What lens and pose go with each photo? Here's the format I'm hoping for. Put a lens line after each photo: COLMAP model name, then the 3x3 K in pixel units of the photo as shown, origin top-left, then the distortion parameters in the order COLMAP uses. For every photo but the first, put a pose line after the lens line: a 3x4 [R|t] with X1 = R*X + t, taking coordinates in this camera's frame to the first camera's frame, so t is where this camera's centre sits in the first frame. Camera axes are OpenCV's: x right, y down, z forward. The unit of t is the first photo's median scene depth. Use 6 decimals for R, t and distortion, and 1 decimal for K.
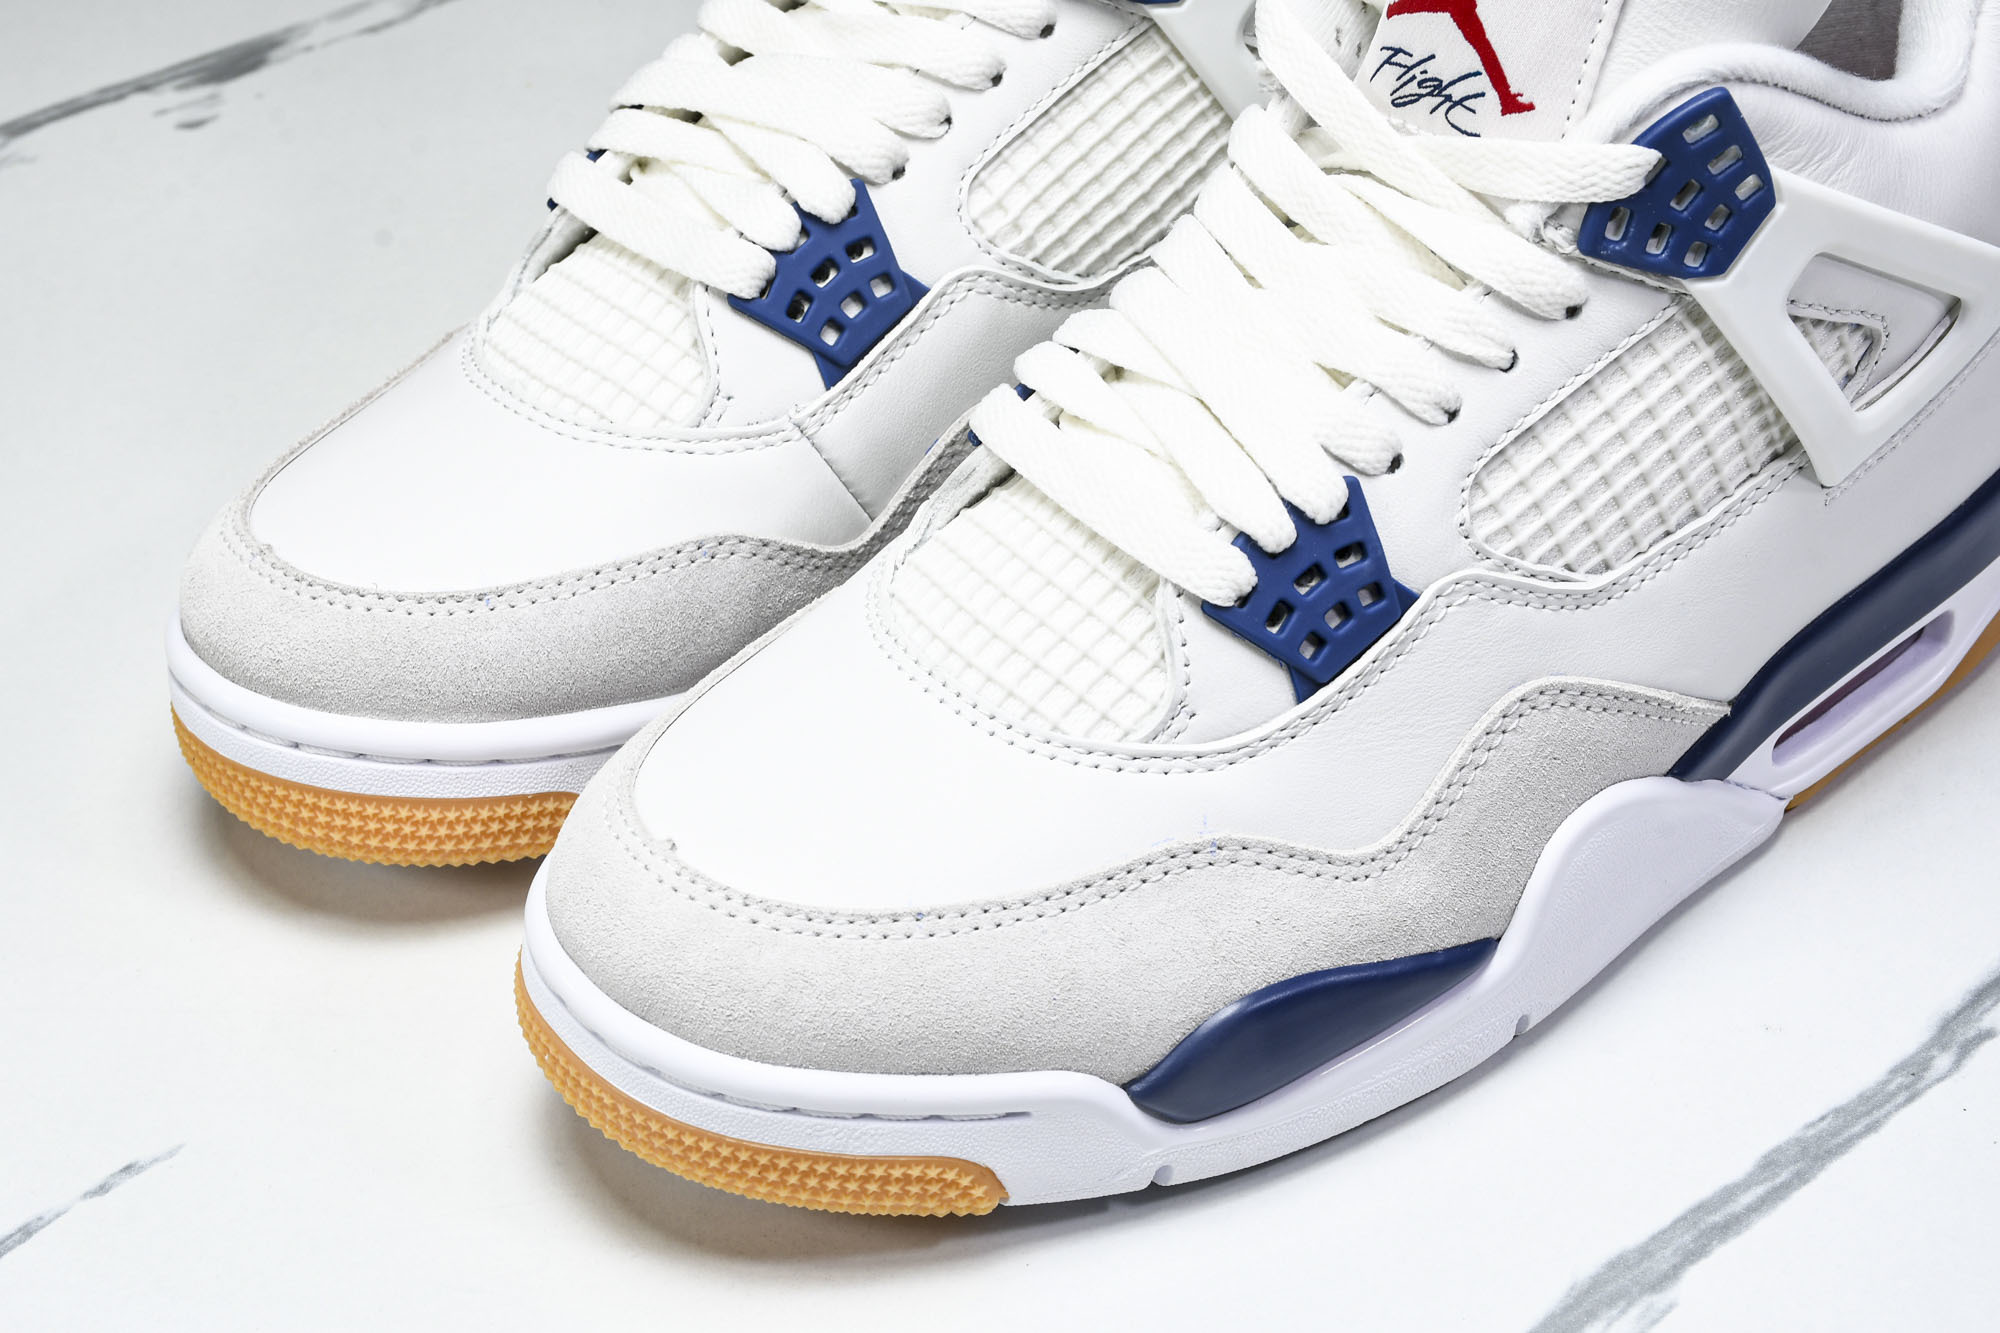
lens RADIAL K [[4375.2, 0, 988.9], [0, 4375.2, 673.3], [0, 0, 1]] dist [0.355504, 0.000000]
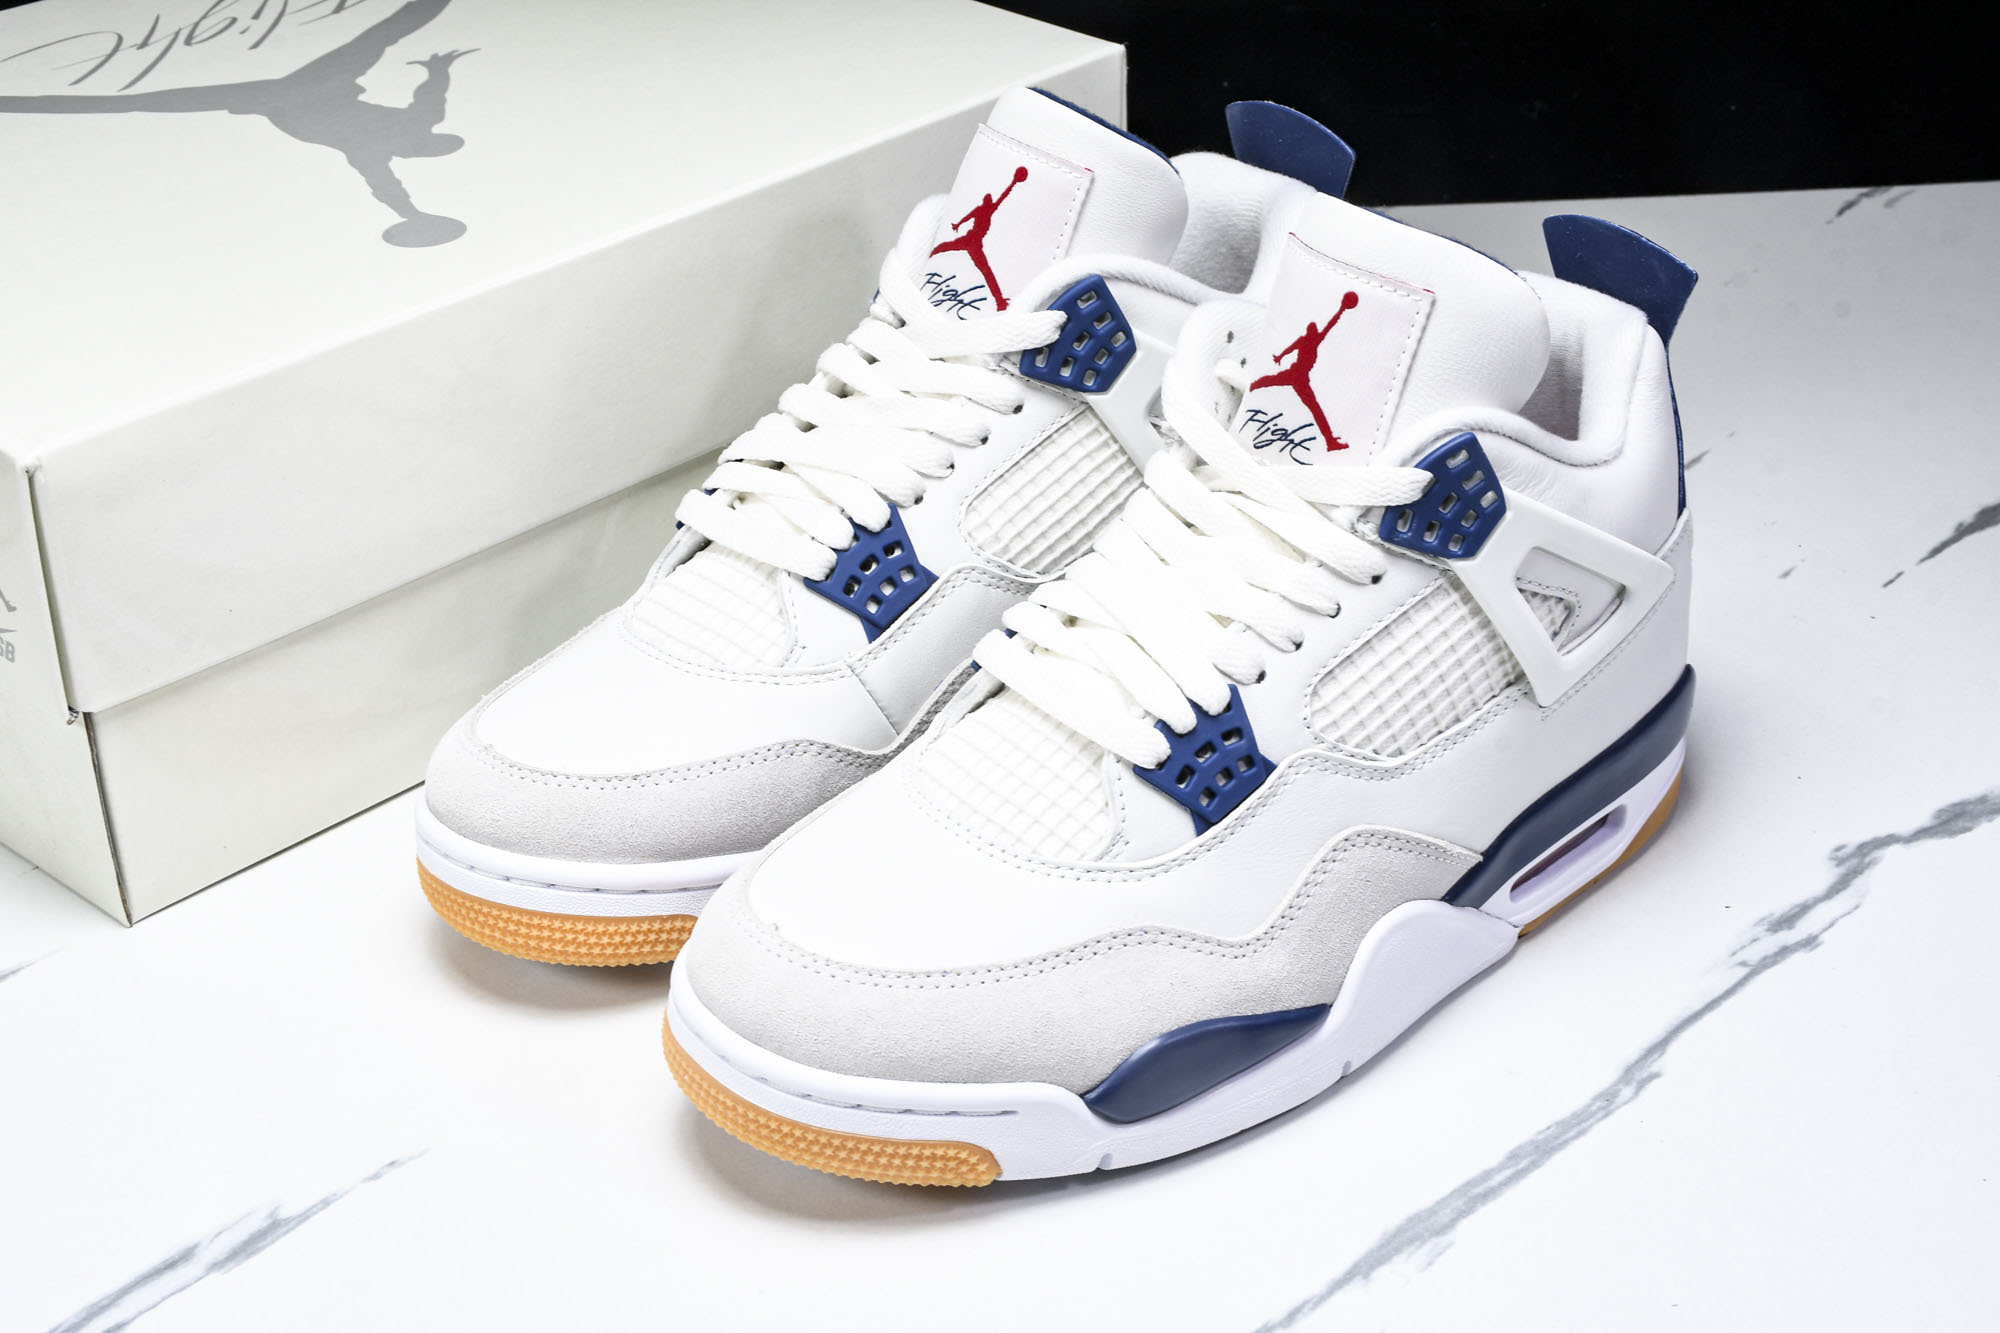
lens RADIAL K [[3425.8, 0, 993.0], [0, 3425.8, 636.2], [0, 0, 1]] dist [0.172981, 0.000000]
pose [[0.999294, 0.007676, 0.036778, -0.041202], [-0.002965, 0.991966, -0.126467, 0.085115], [-0.037453, 0.126269, 0.991289, -0.154713]]
